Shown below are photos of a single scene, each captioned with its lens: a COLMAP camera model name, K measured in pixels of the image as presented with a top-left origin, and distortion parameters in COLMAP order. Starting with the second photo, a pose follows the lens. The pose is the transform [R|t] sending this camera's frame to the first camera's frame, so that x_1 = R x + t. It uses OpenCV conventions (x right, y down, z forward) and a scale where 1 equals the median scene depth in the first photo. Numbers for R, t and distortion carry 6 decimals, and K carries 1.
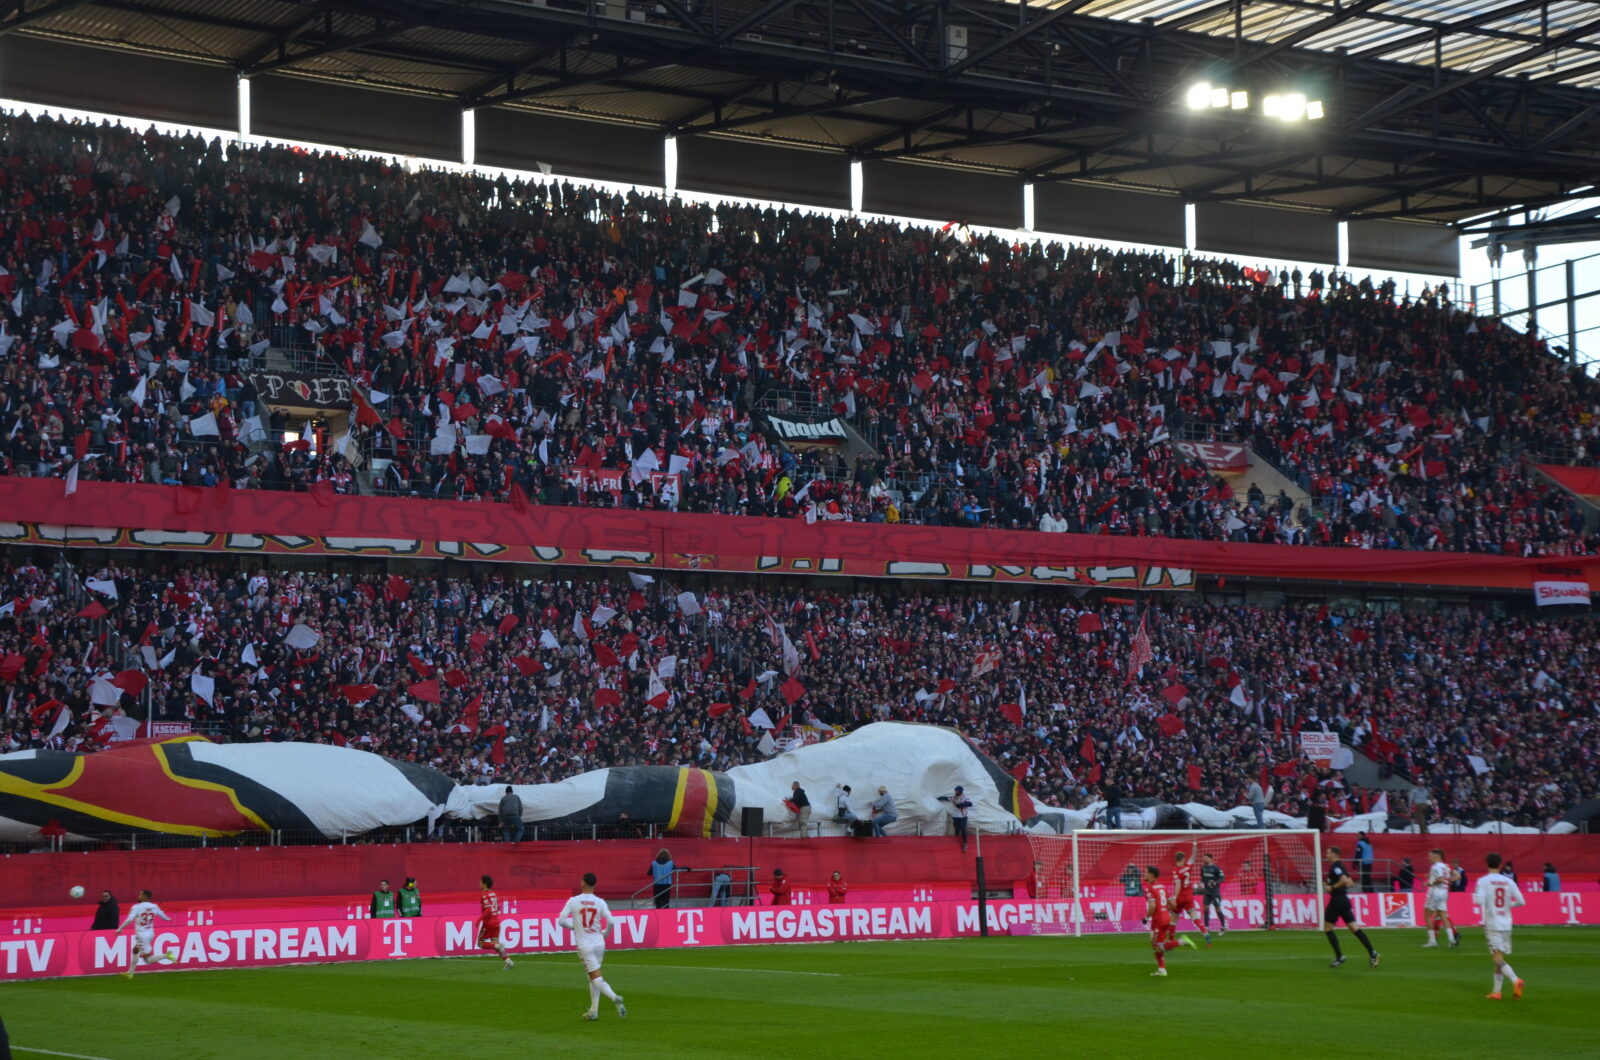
lens RADIAL K [[2834.8, 0, 804.8], [0, 2834.8, 549.8], [0, 0, 1]] dist [0.247591, 1.048799]
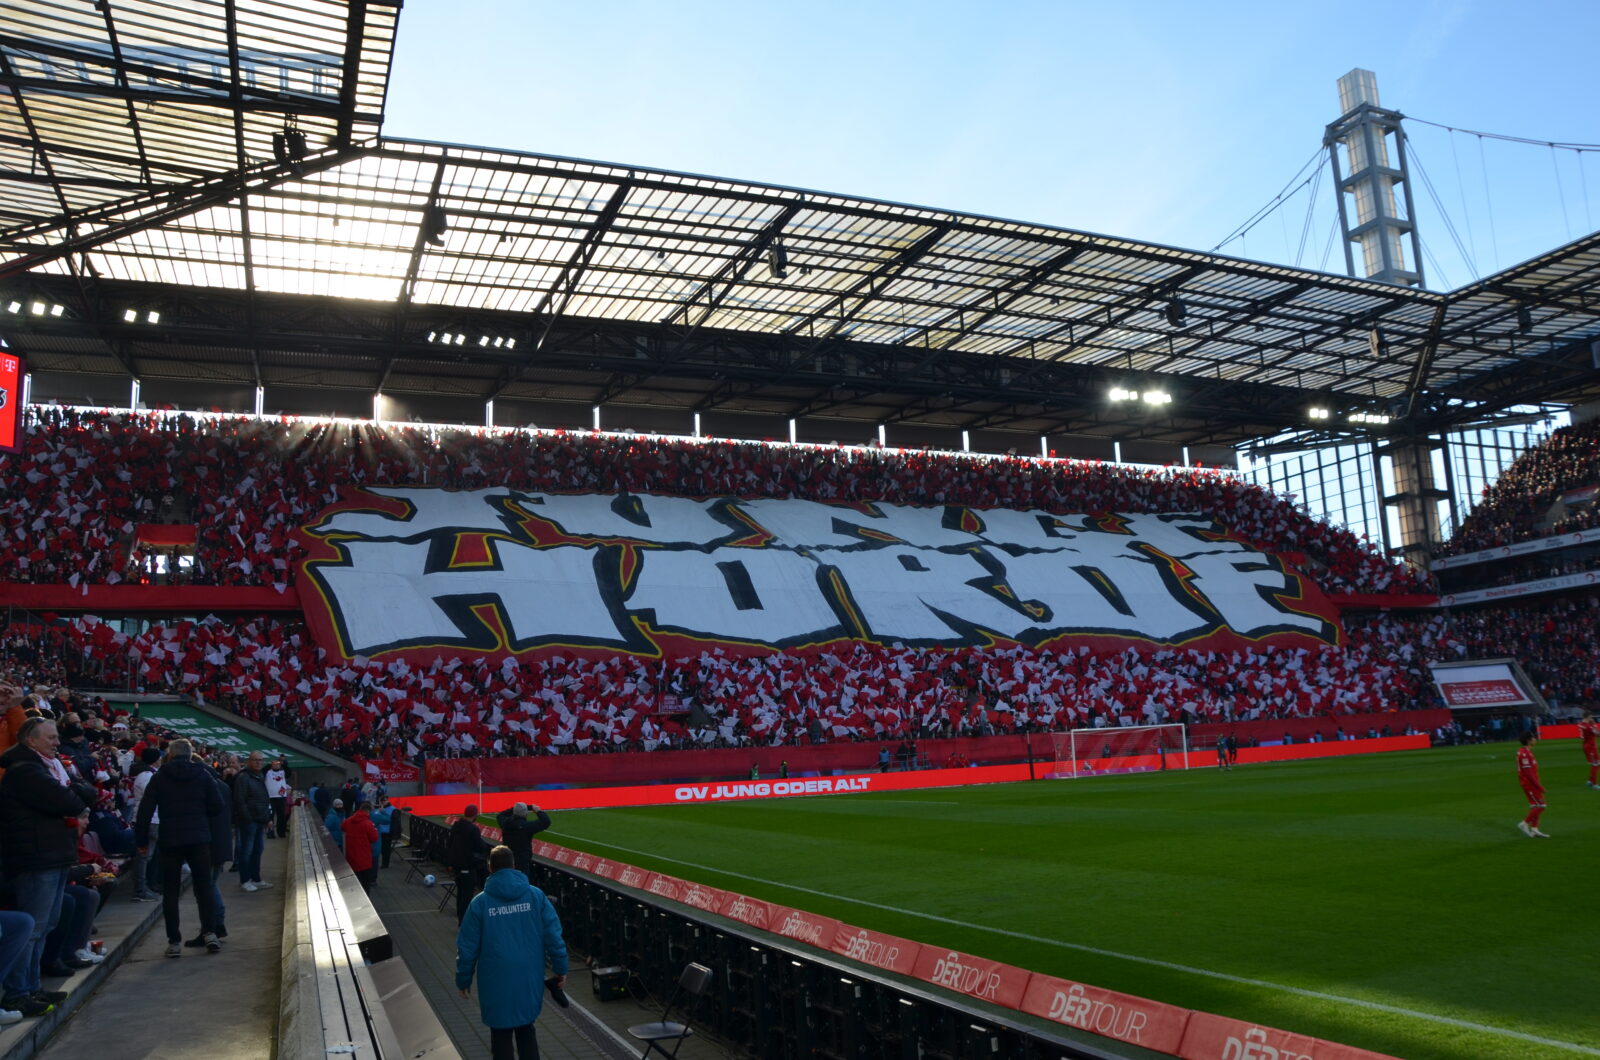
lens RADIAL K [[1262.1, 0, 807.6], [0, 1262.1, 548.0], [0, 0, 1]] dist [-0.152640, 0.118296]
pose [[0.991715, -0.050415, -0.118153, 0.008422], [0.044676, 0.997713, -0.050729, -0.000368], [0.120440, 0.045030, 0.991699, 0.013843]]
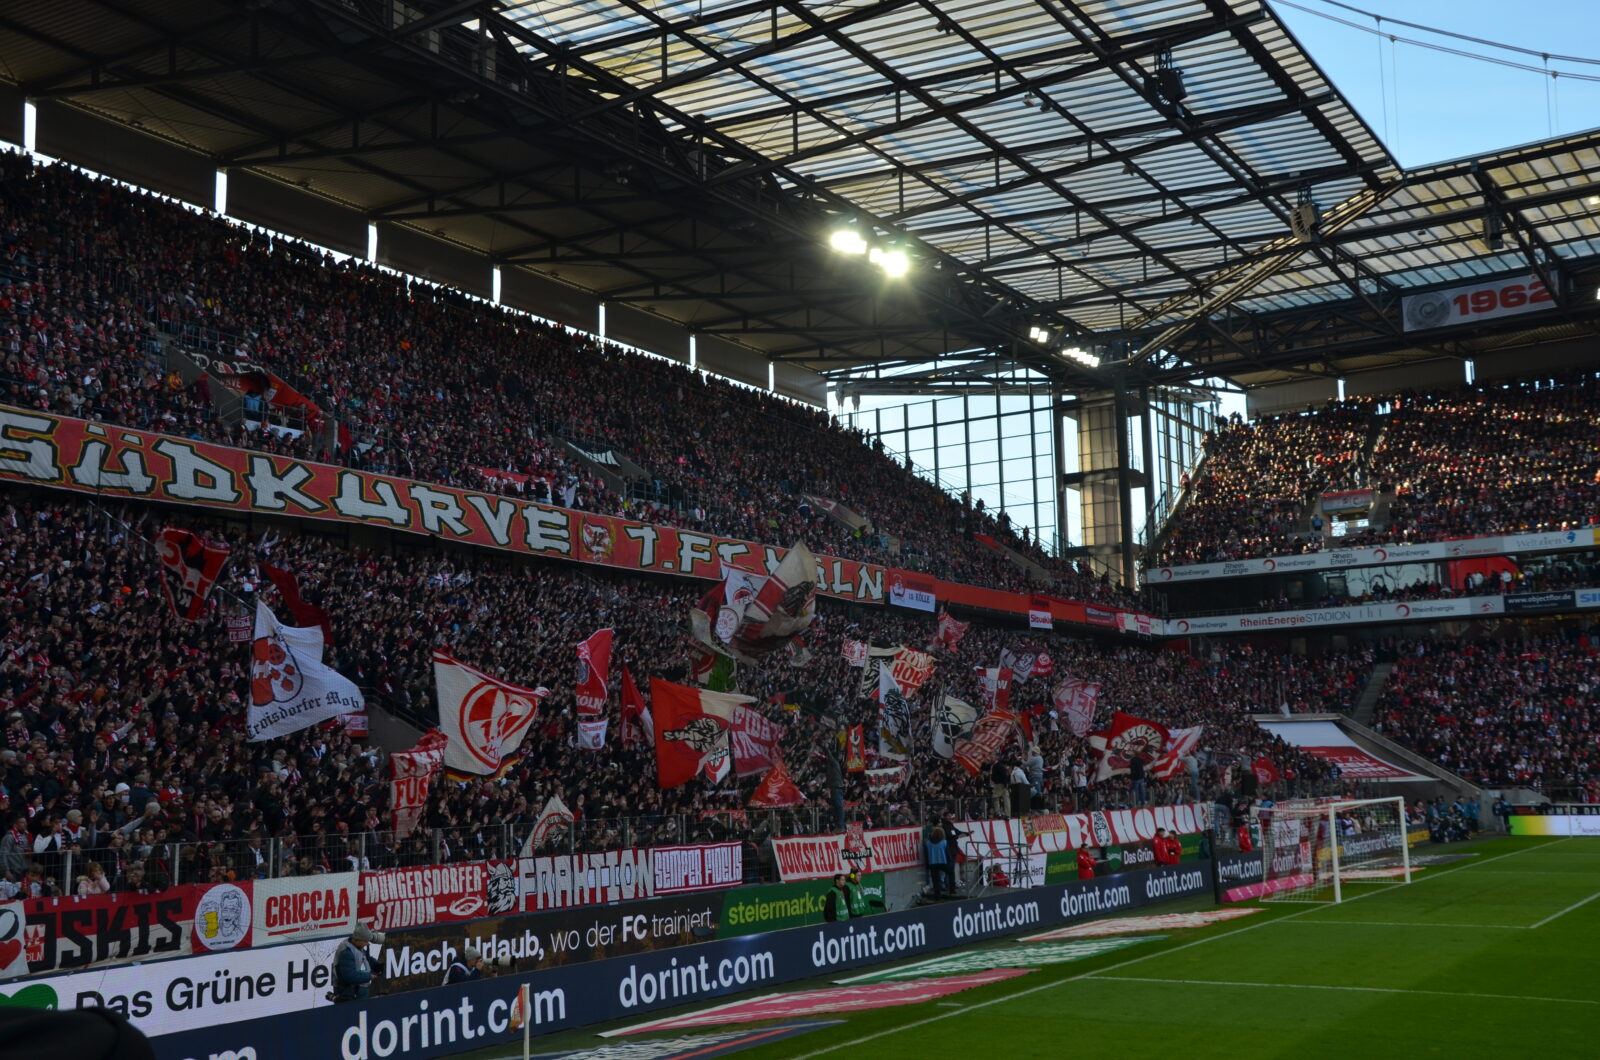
lens RADIAL K [[1656.0, 0, 807.5], [0, 1656.0, 547.3], [0, 0, 1]] dist [-0.021293, 0.174108]
pose [[0.887179, 0.058361, 0.457721, -0.220018], [-0.040925, 0.998012, -0.047926, 0.023710], [-0.459608, 0.023787, 0.887803, 0.317701]]
